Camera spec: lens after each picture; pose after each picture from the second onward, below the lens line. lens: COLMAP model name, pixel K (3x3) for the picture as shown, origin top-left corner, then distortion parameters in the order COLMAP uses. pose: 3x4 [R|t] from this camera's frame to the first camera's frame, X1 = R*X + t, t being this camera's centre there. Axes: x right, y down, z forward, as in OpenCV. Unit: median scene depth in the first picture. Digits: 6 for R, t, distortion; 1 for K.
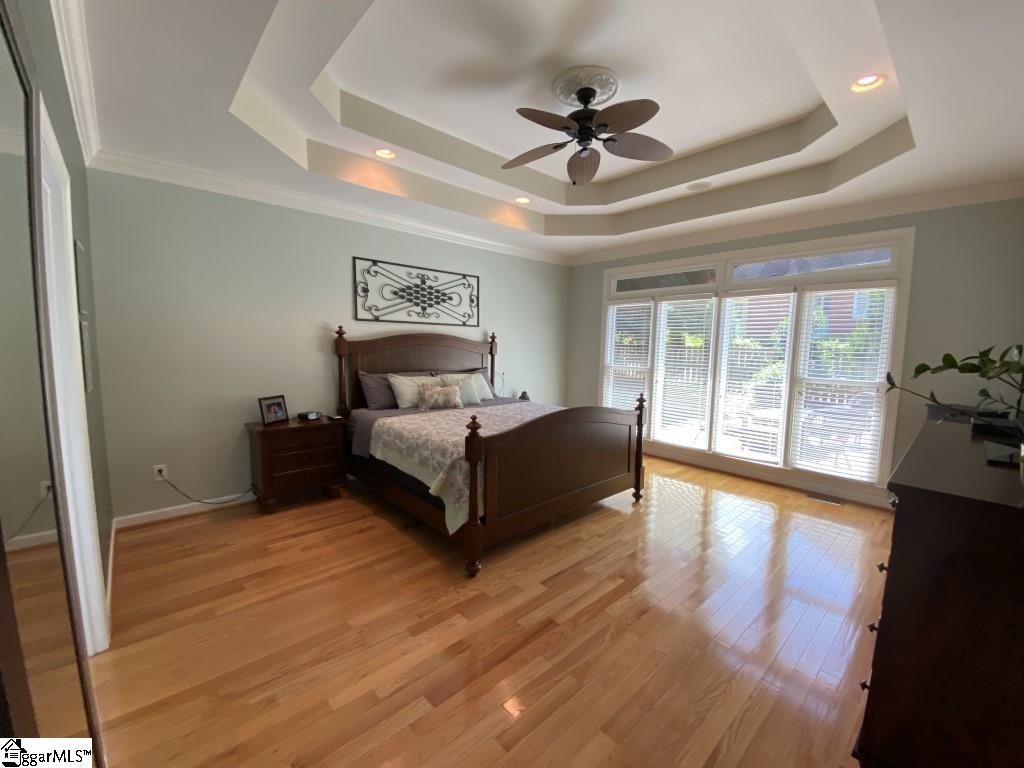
lens RADIAL K [[420.1, 0, 511.9], [0, 420.1, 387.5], [0, 0, 1]] dist [0.036860, -0.030840]
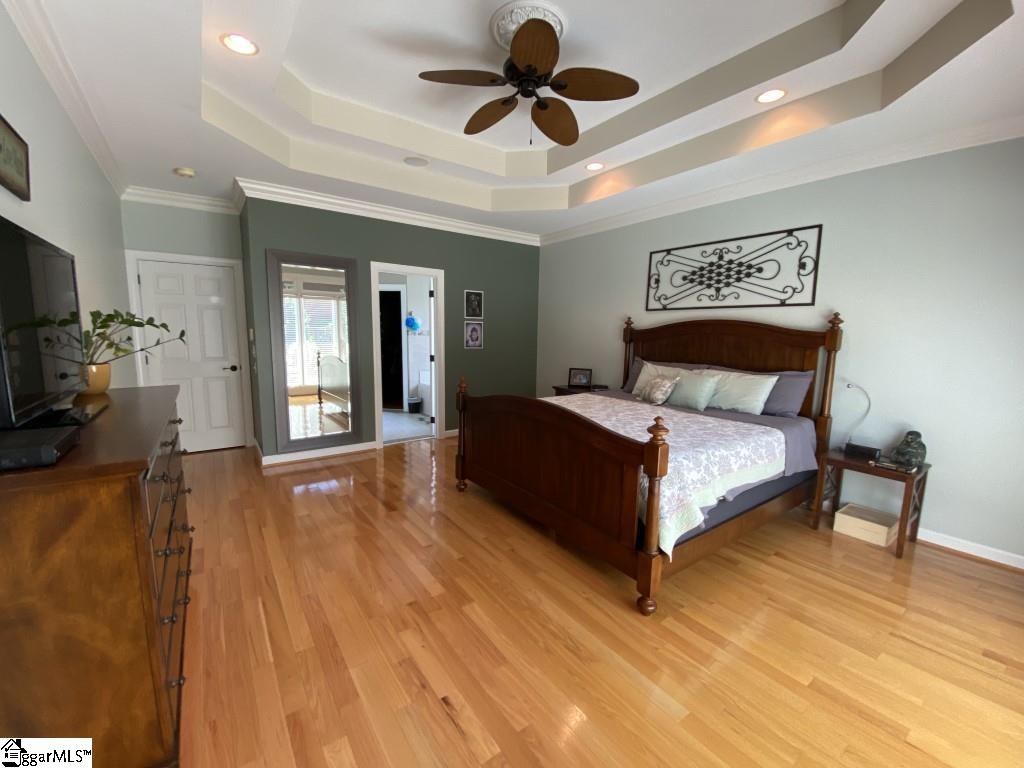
lens RADIAL K [[420.1, 0, 511.9], [0, 420.1, 387.5], [0, 0, 1]] dist [0.036860, -0.030840]
pose [[-0.115400, 0.118842, -0.986184, 0.698443], [-0.115405, 0.984490, 0.132142, -0.061146], [0.986592, 0.129060, -0.099895, 0.714684]]
